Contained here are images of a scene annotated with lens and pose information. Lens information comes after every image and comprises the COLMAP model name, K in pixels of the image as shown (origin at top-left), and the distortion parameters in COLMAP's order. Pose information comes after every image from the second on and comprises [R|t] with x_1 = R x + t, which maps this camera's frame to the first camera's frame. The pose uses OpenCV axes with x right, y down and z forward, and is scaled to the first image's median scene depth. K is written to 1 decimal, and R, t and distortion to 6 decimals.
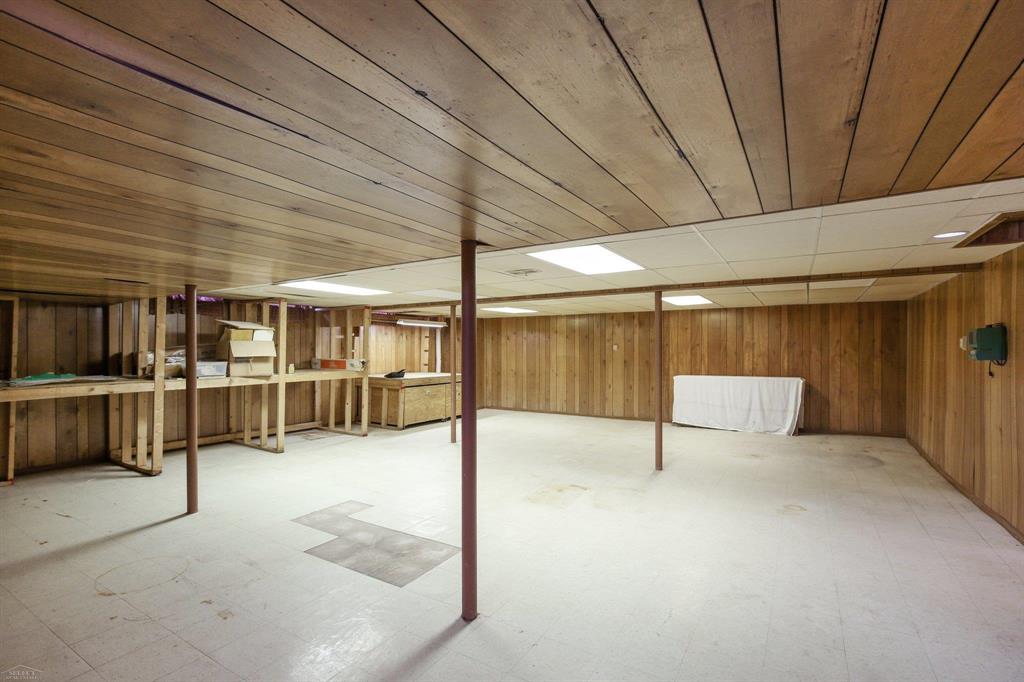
lens RADIAL K [[475.6, 0, 511.4], [0, 475.6, 347.5], [0, 0, 1]] dist [-0.002695, -0.000027]
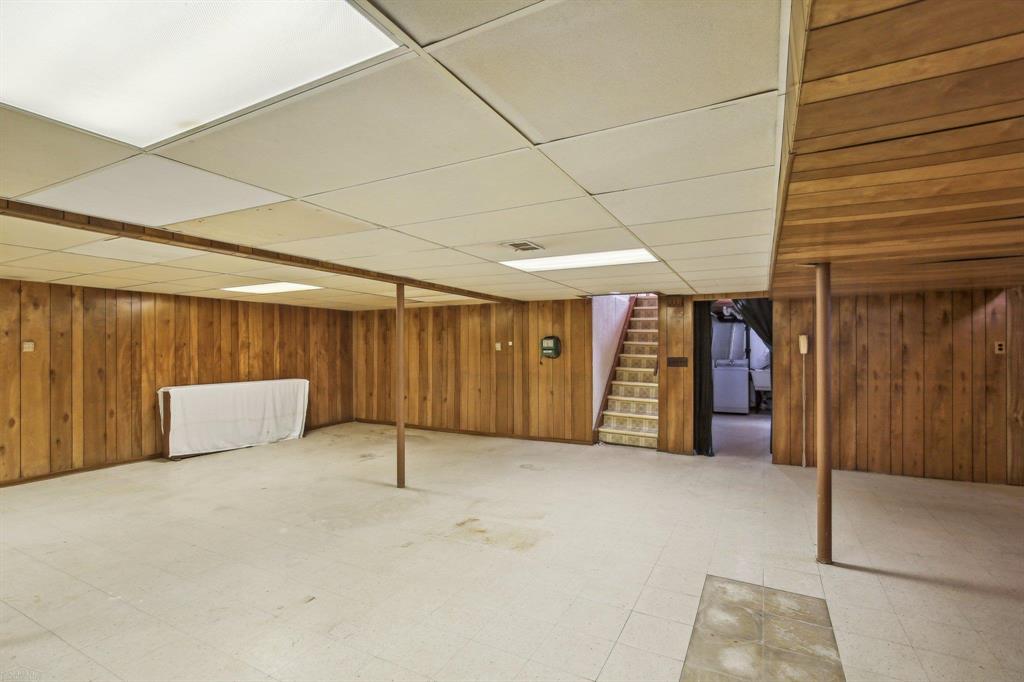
lens RADIAL K [[475.6, 0, 510.4], [0, 475.6, 345.2], [0, 0, 1]] dist [-0.002695, -0.000027]
pose [[-0.054495, 0.010877, 0.998455, -0.410085], [-0.003959, 0.999930, -0.011109, 0.002340], [-0.998506, -0.004559, -0.054448, 0.599448]]
